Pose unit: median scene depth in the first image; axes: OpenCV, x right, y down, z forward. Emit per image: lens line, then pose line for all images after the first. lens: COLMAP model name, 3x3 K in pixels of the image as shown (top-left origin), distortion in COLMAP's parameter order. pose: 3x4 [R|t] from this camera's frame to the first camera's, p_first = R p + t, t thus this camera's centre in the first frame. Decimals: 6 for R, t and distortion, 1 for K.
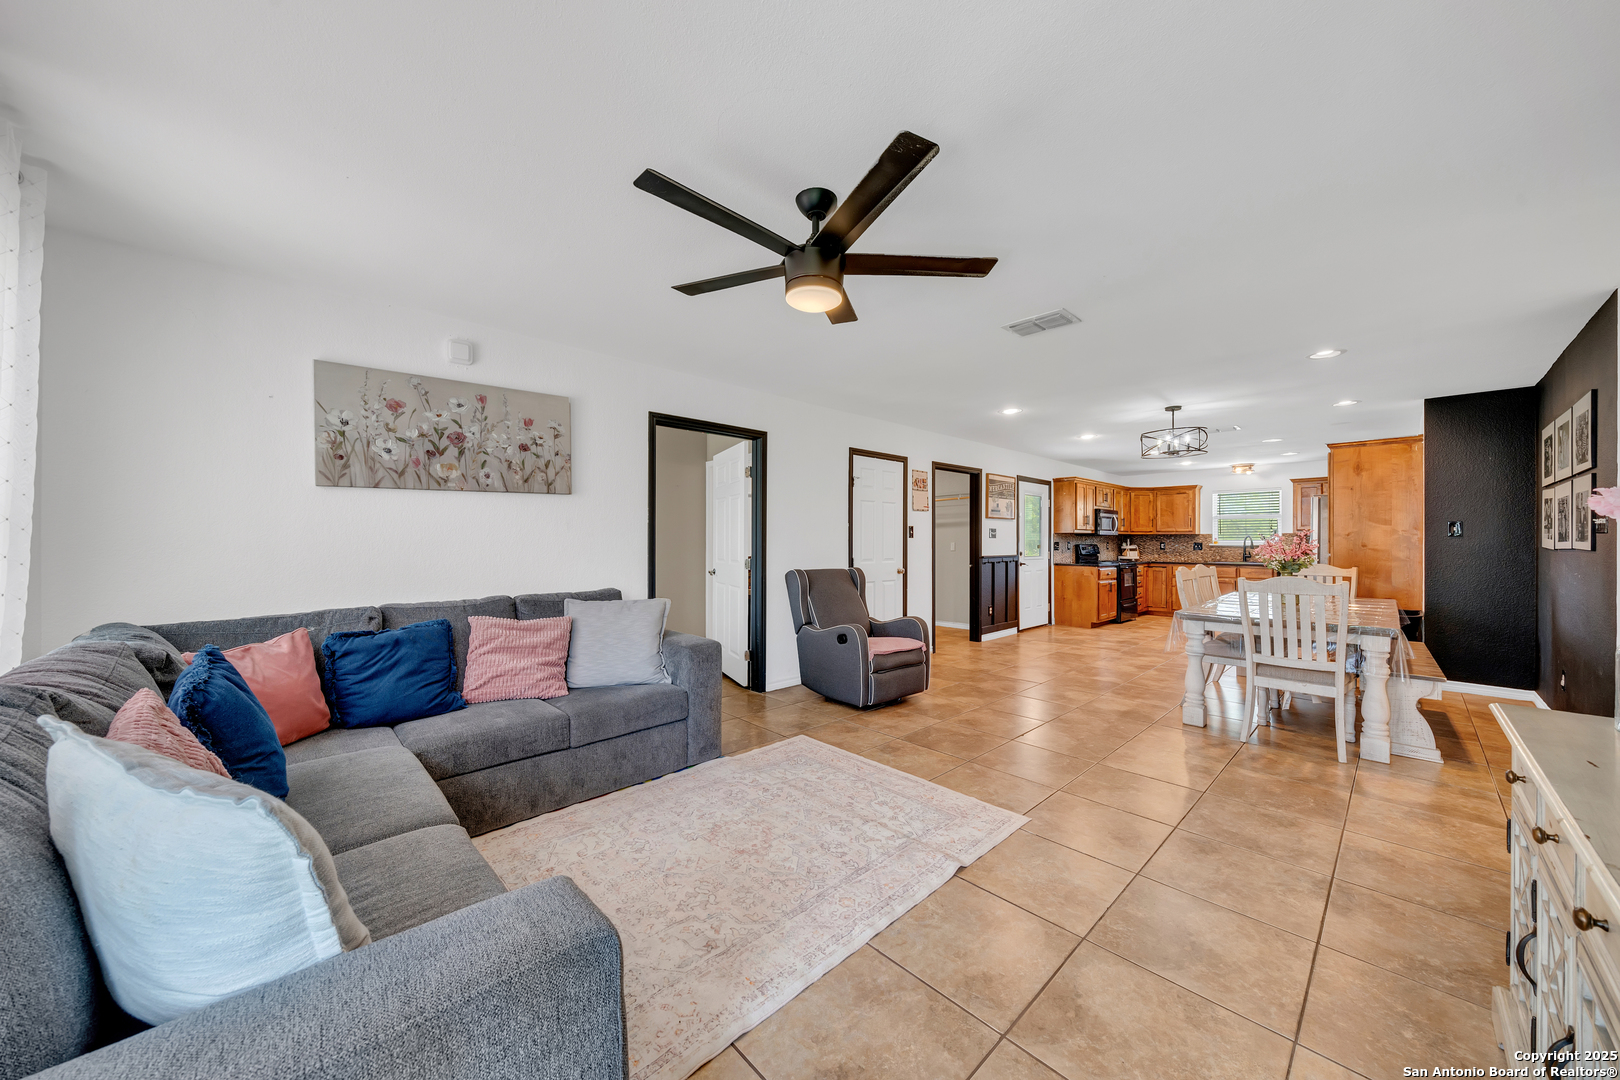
lens RADIAL K [[560.4, 0, 818.5], [0, 560.4, 538.0], [0, 0, 1]] dist [-0.008539, 0.000007]
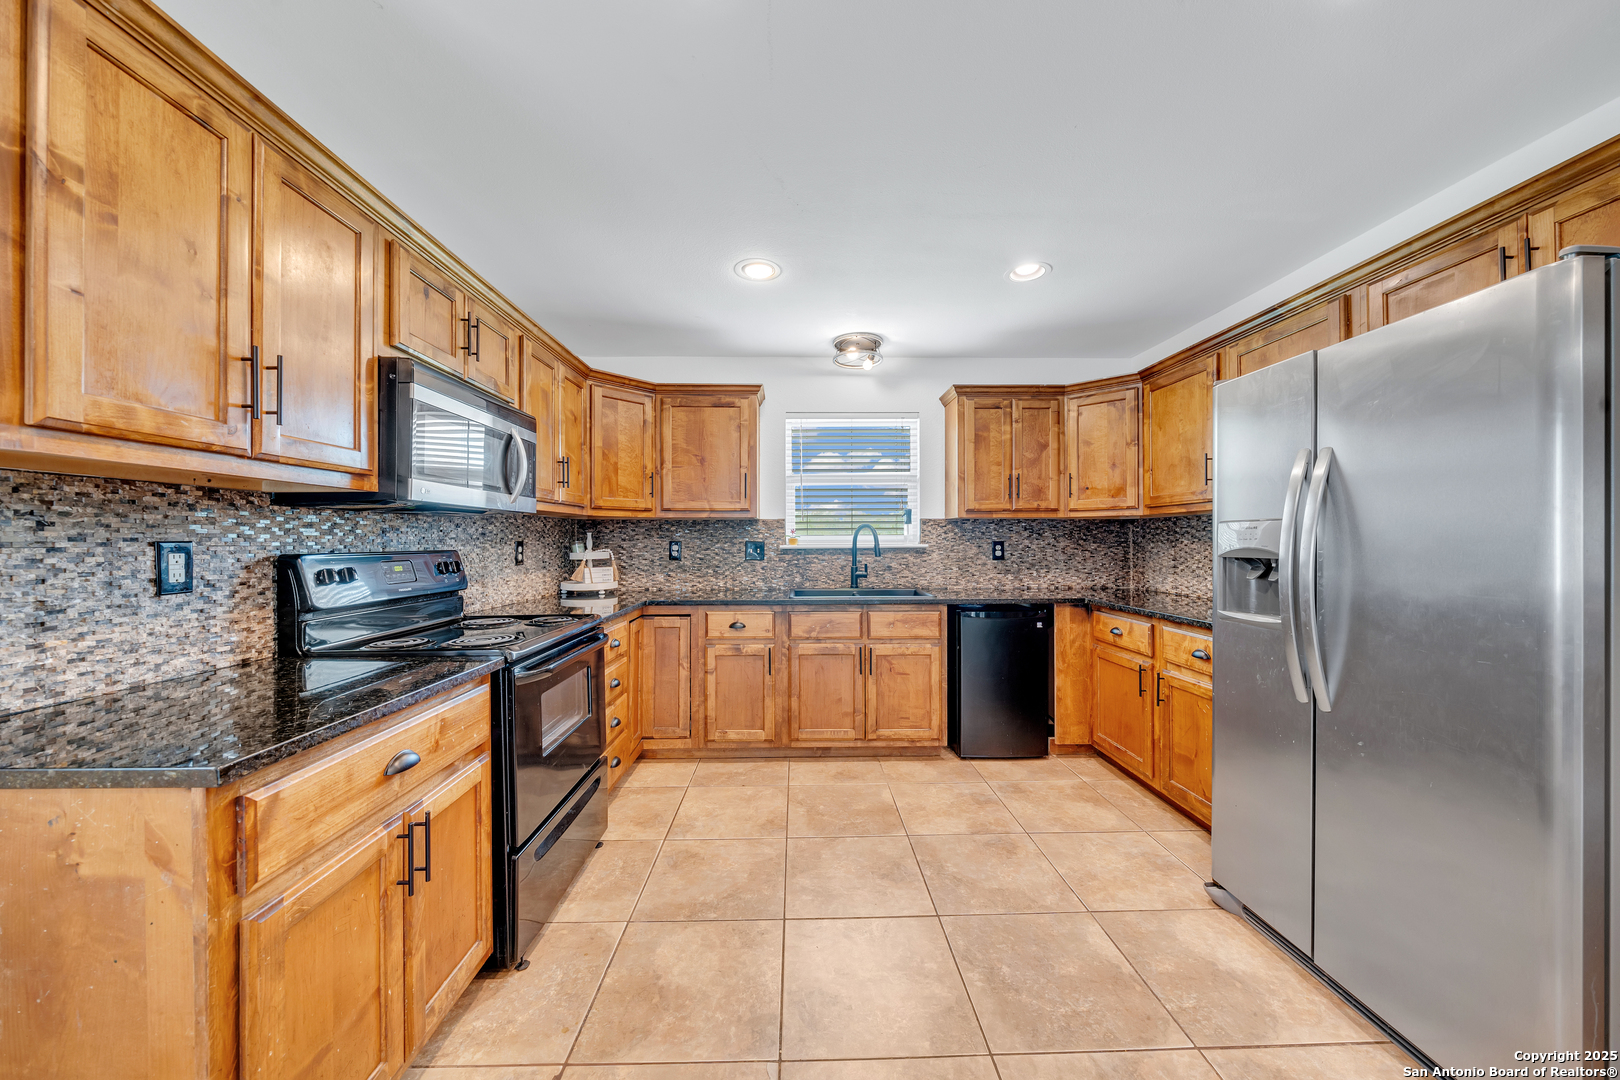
lens RADIAL K [[560.4, 0, 809.2], [0, 560.4, 540.9], [0, 0, 1]] dist [-0.008539, 0.000007]
pose [[0.672774, -0.004136, 0.739836, 0.419129], [-0.002647, 0.999965, 0.007997, 0.004848], [-0.739843, -0.007339, 0.672739, 0.716581]]
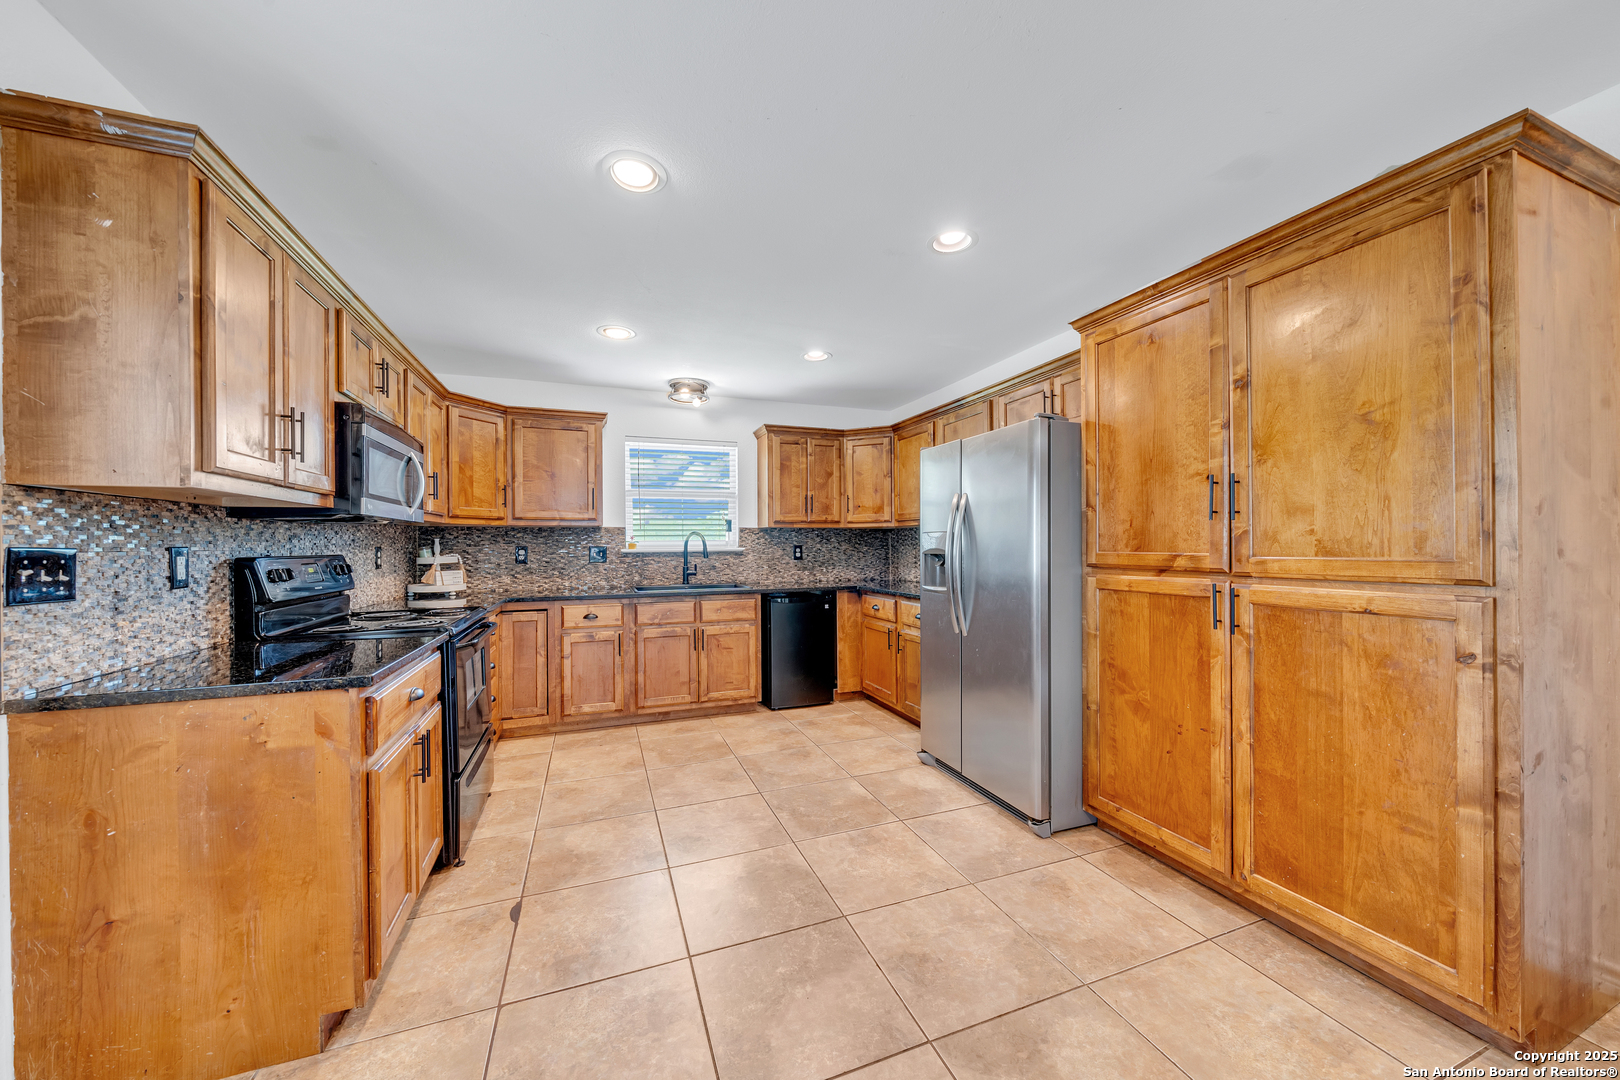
lens RADIAL K [[560.4, 0, 811.1], [0, 560.4, 549.2], [0, 0, 1]] dist [-0.008539, 0.000007]
pose [[0.382576, -0.011701, 0.923850, 0.329211], [-0.000657, 0.999916, 0.012937, 0.004811], [-0.923924, -0.005557, 0.382536, 0.675016]]
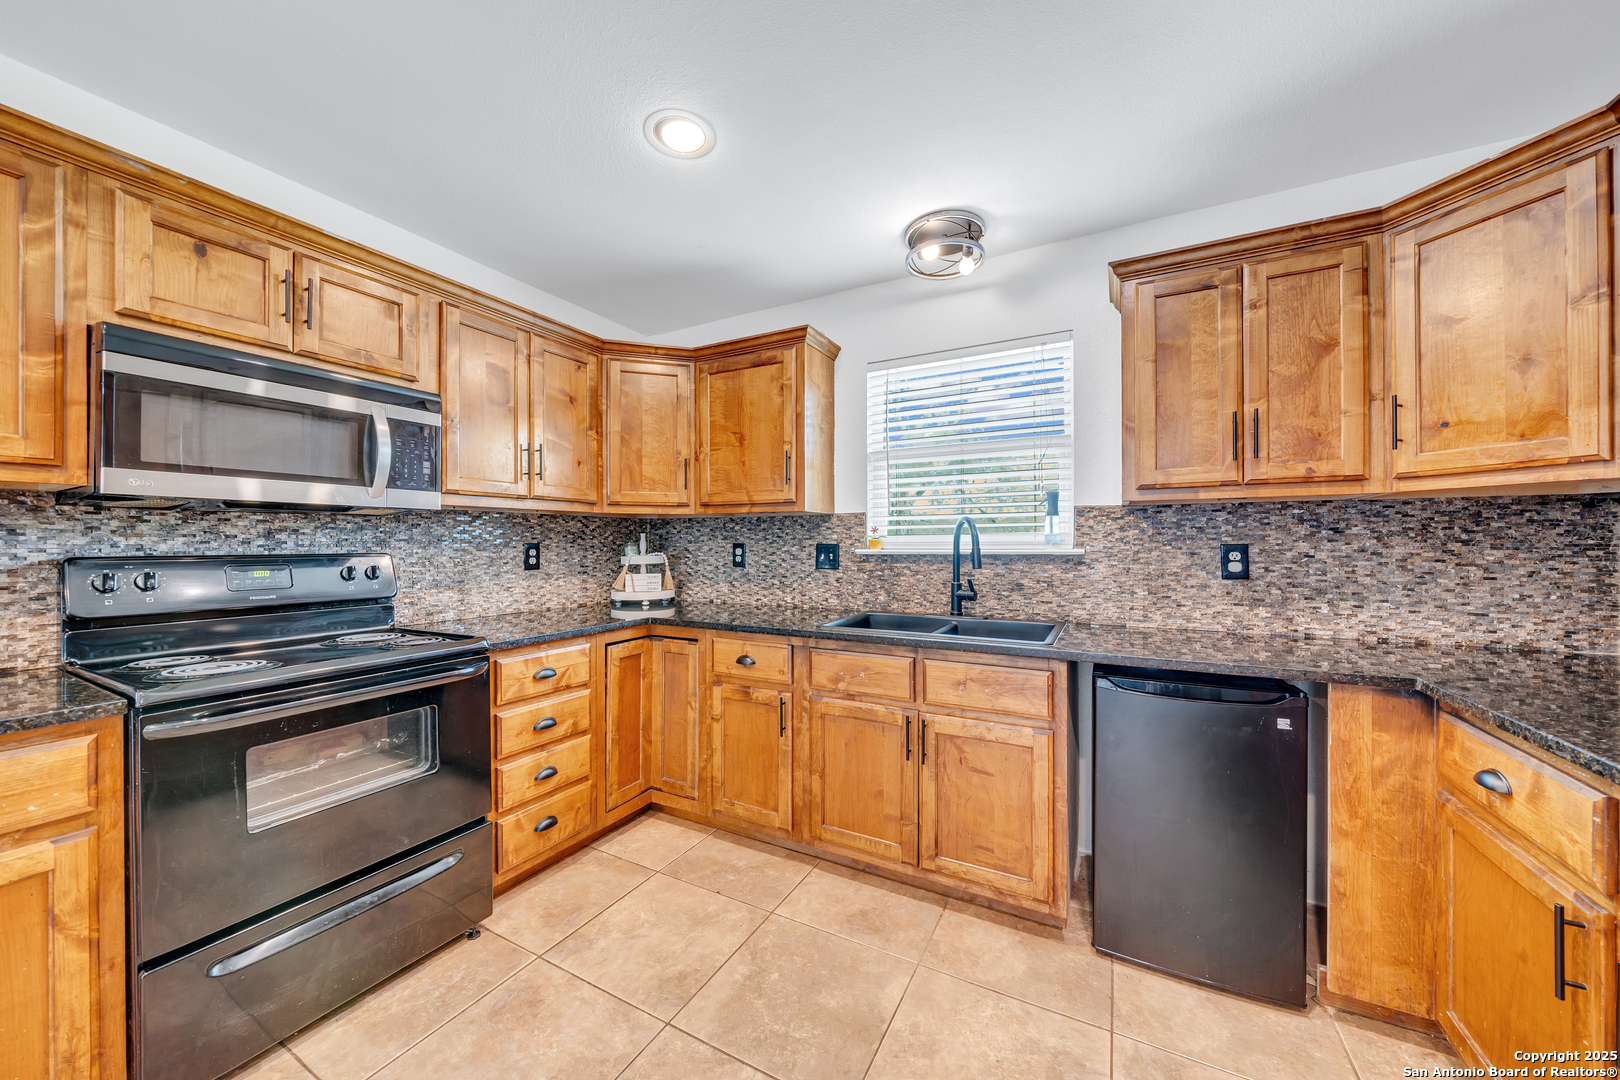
lens RADIAL K [[560.4, 0, 826.1], [0, 560.4, 542.8], [0, 0, 1]] dist [-0.008539, 0.000007]
pose [[0.949135, -0.003469, 0.314850, 0.594680], [0.000879, 0.999965, 0.008368, 0.005455], [-0.314868, -0.007666, 0.949104, 0.733072]]
